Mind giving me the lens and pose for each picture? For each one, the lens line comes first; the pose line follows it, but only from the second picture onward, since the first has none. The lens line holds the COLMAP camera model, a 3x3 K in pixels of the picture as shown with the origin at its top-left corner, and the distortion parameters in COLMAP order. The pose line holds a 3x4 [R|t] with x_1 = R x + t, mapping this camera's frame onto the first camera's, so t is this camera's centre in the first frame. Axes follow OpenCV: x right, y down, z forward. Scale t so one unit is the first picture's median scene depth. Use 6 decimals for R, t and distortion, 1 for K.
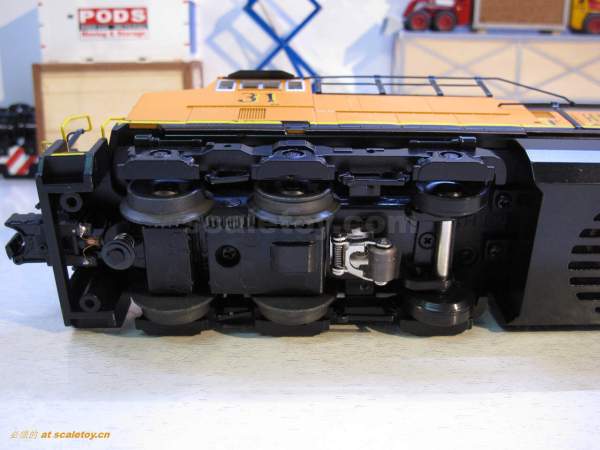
lens RADIAL K [[653.3, 0, 297.8], [0, 653.3, 216.2], [0, 0, 1]] dist [-0.094334, 0.046010]
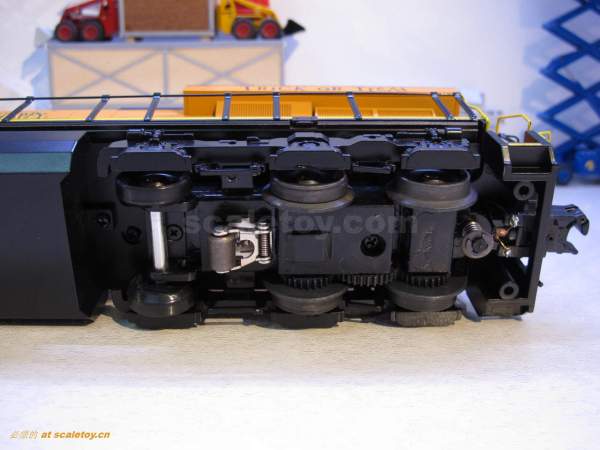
lens RADIAL K [[653.3, 0, 297.8], [0, 653.3, 216.2], [0, 0, 1]] dist [-0.094334, 0.046010]
pose [[0.999864, -0.010866, 0.012429, 0.551731], [0.011279, 0.999368, -0.033712, 0.025019], [-0.012055, 0.033848, 0.999354, 0.001956]]
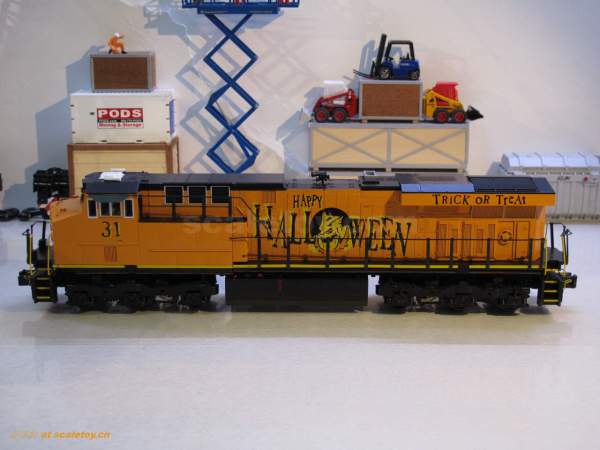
lens RADIAL K [[985.1, 0, 300.0], [0, 985.1, 225.0], [0, 0, 1]] dist [-0.029166, -0.056397]
pose [[0.999886, 0.001871, -0.015002, 0.177017], [-0.002055, 0.999923, -0.012224, -0.018146], [0.014978, 0.012253, 0.999813, -1.334921]]
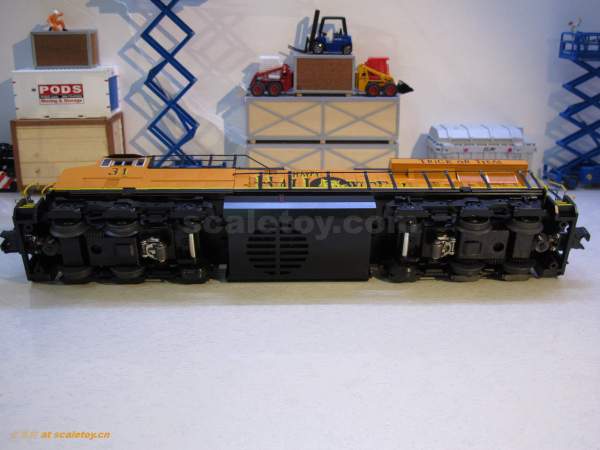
lens RADIAL K [[653.3, 0, 297.8], [0, 653.3, 216.2], [0, 0, 1]] dist [-0.094334, 0.046010]
pose [[0.999742, -0.008311, 0.021162, 0.255742], [0.007267, 0.998775, 0.048947, -0.075208], [-0.021543, -0.048781, 0.998577, -0.597801]]
